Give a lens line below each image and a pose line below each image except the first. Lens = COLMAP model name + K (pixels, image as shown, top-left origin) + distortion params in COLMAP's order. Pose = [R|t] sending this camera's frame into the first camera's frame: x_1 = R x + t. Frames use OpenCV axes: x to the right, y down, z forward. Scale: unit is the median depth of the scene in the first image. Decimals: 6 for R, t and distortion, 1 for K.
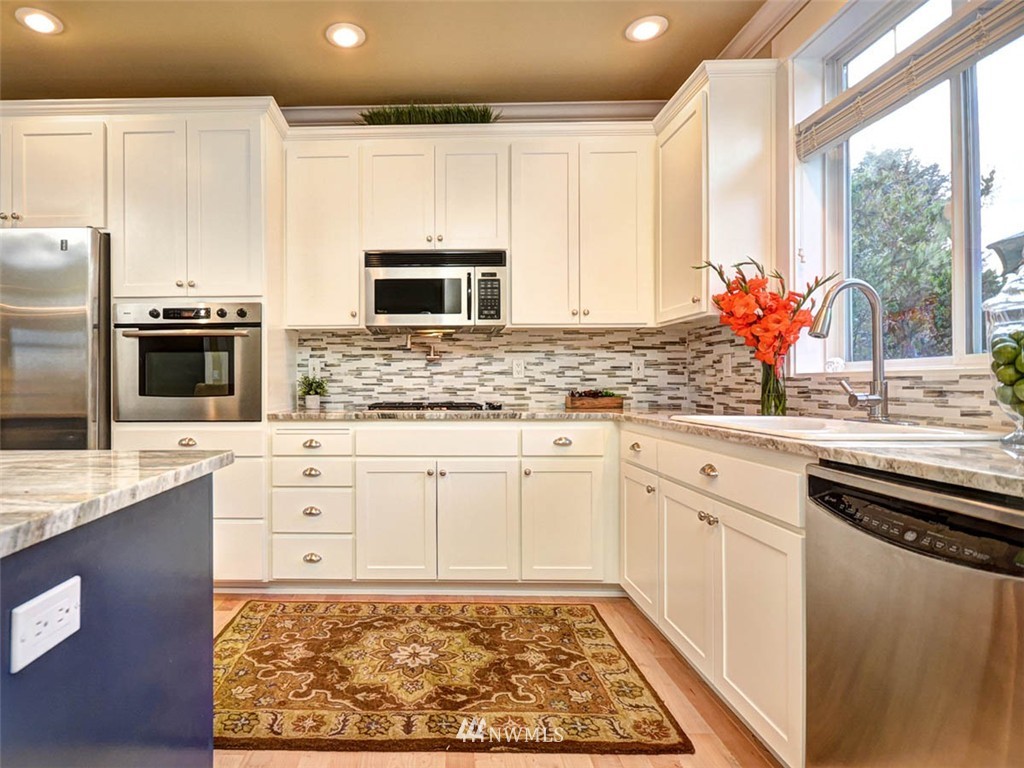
lens RADIAL K [[568.6, 0, 418.6], [0, 568.6, 384.7], [0, 0, 1]] dist [0.005035, 0.001208]
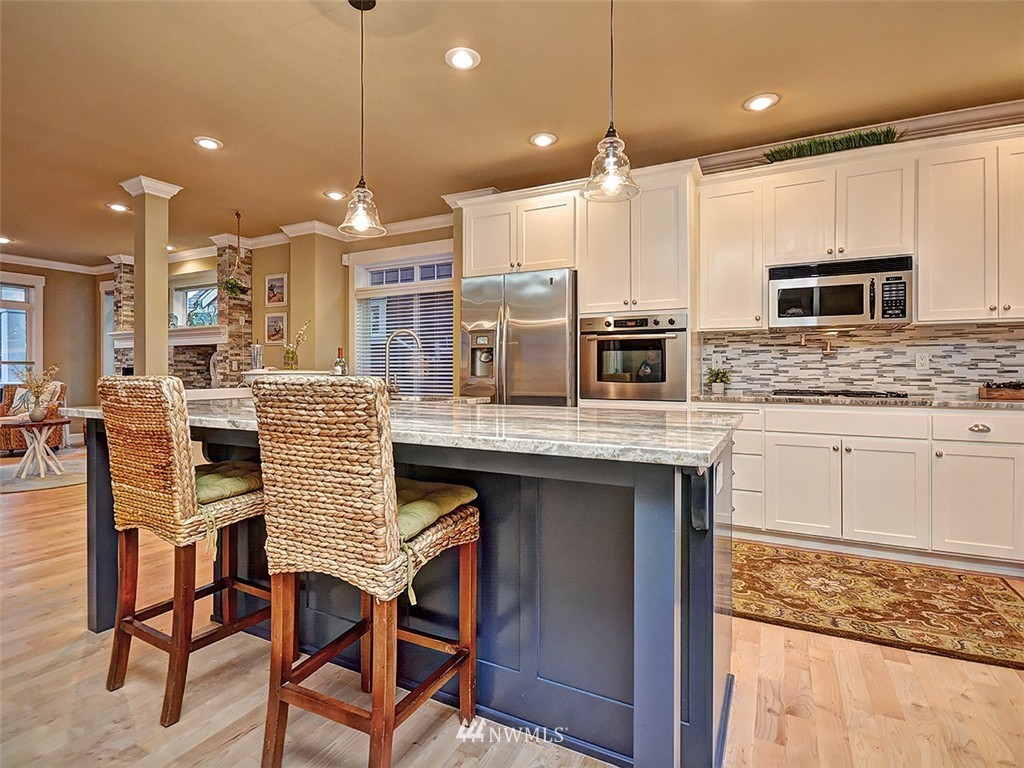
lens RADIAL K [[515.2, 0, 478.7], [0, 515.2, 402.4], [0, 0, 1]] dist [-0.002759, -0.011651]
pose [[0.887276, 0.030747, -0.460213, -0.142069], [-0.005265, 0.998386, 0.056551, -0.000467], [0.461209, -0.047754, 0.886006, -0.290829]]
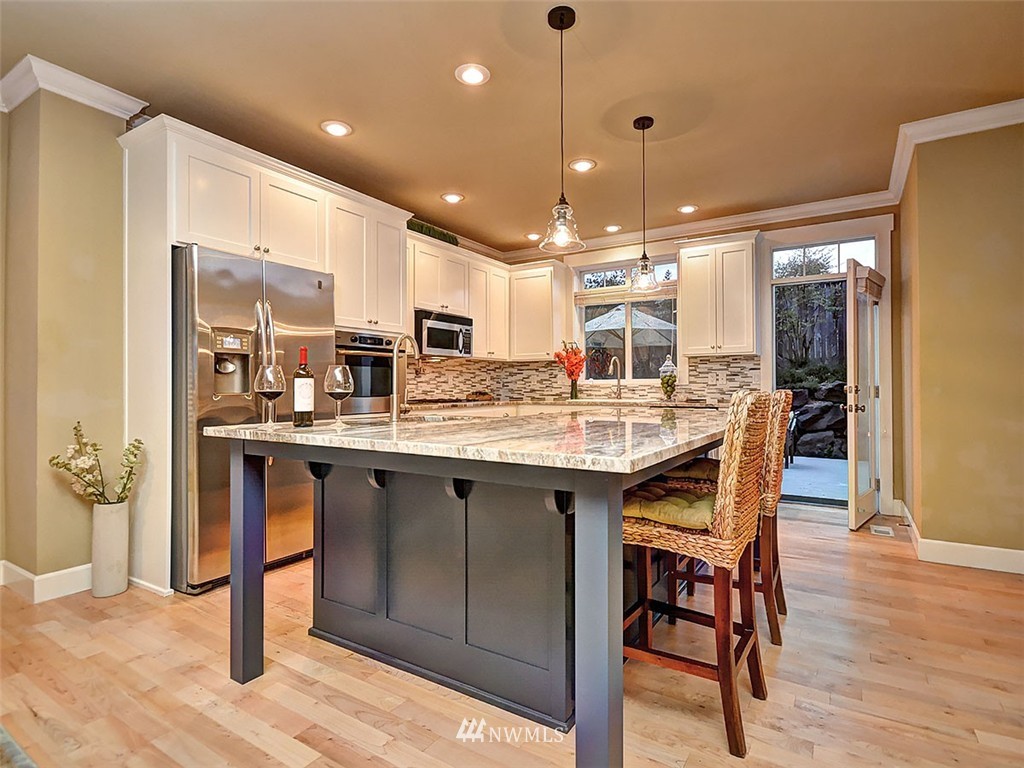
lens RADIAL K [[522.2, 0, 524.9], [0, 522.2, 384.7], [0, 0, 1]] dist [-0.001314, -0.001883]
pose [[0.490201, 0.002446, 0.871606, -1.313724], [0.005256, 0.999970, -0.005762, -0.002408], [-0.871594, 0.007405, 0.490173, -0.009952]]
